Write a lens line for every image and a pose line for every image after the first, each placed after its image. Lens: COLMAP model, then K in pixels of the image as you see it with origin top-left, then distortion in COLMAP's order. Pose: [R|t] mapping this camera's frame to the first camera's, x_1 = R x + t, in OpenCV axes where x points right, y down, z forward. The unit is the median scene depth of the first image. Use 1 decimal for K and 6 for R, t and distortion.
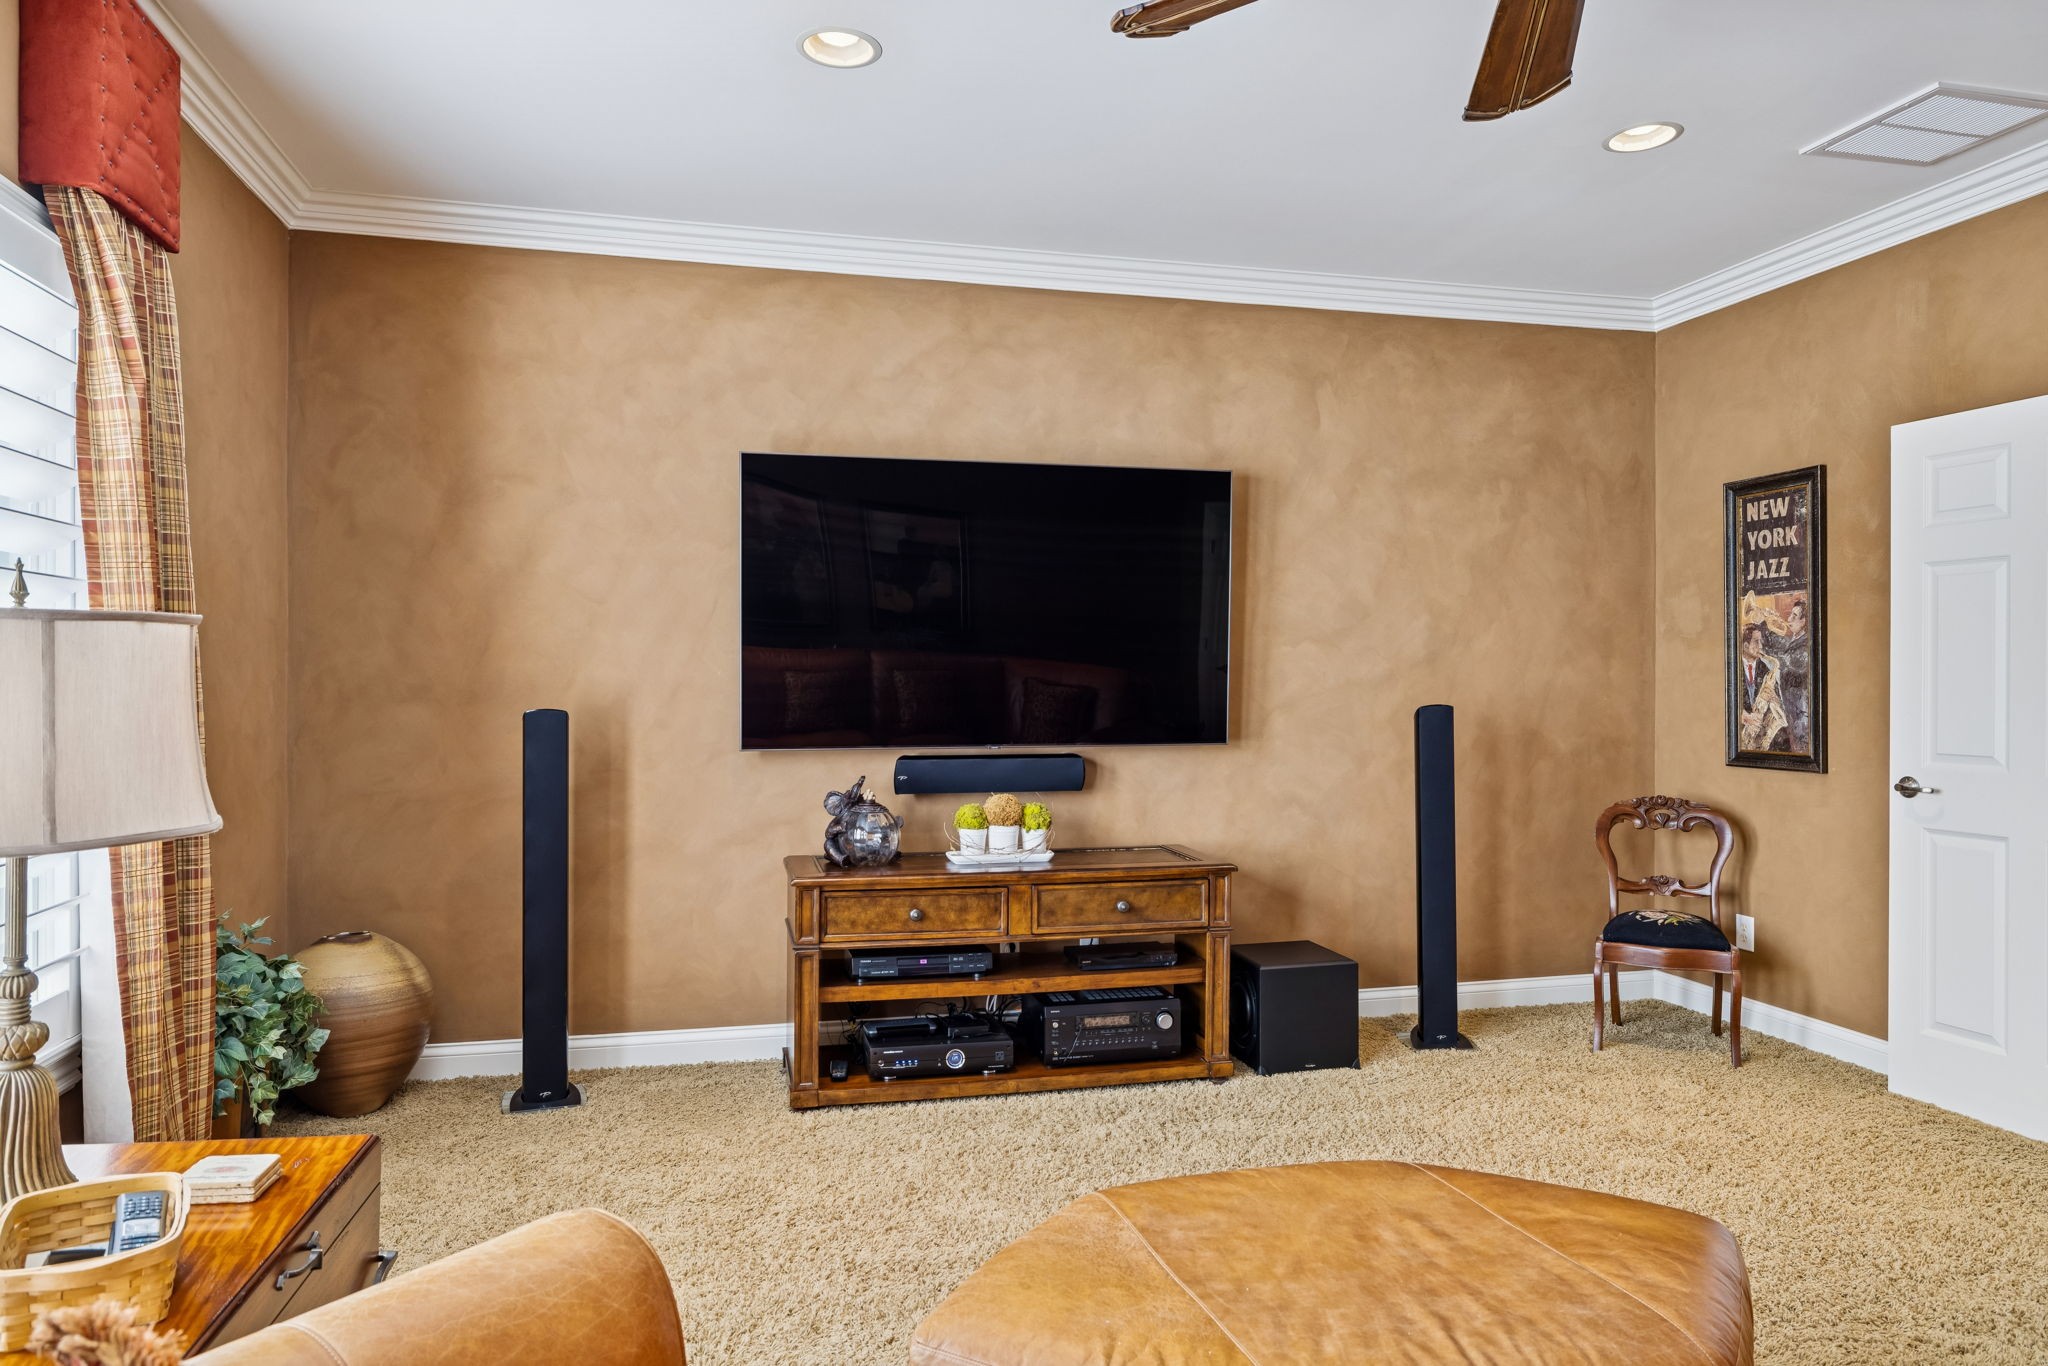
lens RADIAL K [[1356.7, 0, 1025.4], [0, 1356.7, 686.7], [0, 0, 1]] dist [-0.003188, -0.001100]
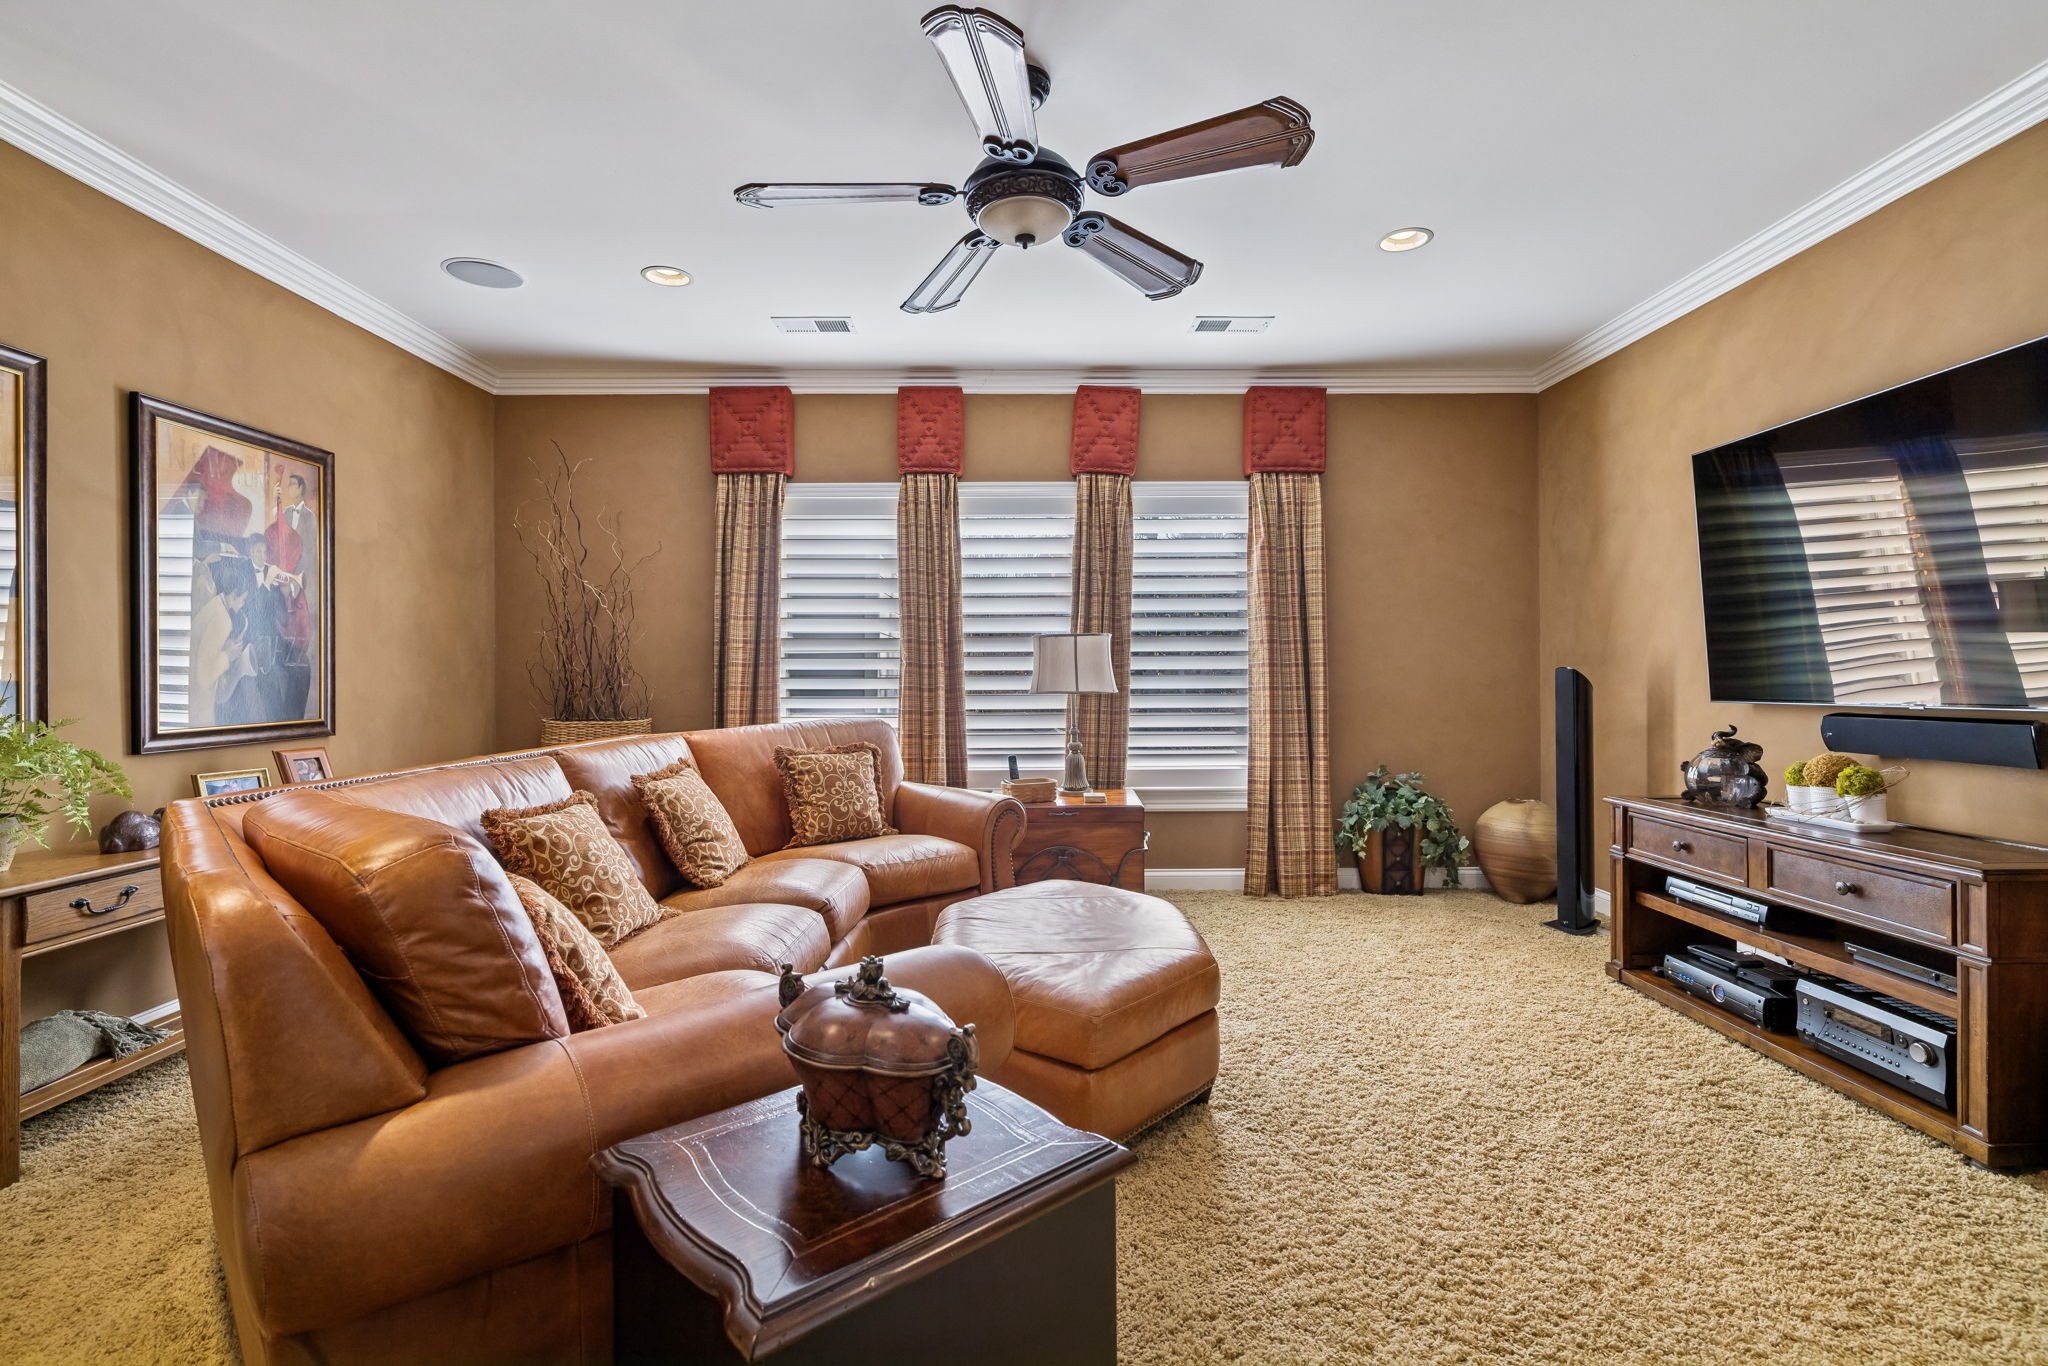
lens RADIAL K [[1026.9, 0, 1024.0], [0, 1026.9, 683.0], [0, 0, 1]] dist [-0.002053, -0.000409]
pose [[-0.246051, -0.001960, -0.969255, 0.838036], [0.000315, 0.999998, -0.002102, 0.033320], [0.969257, -0.000823, -0.246050, 0.654375]]
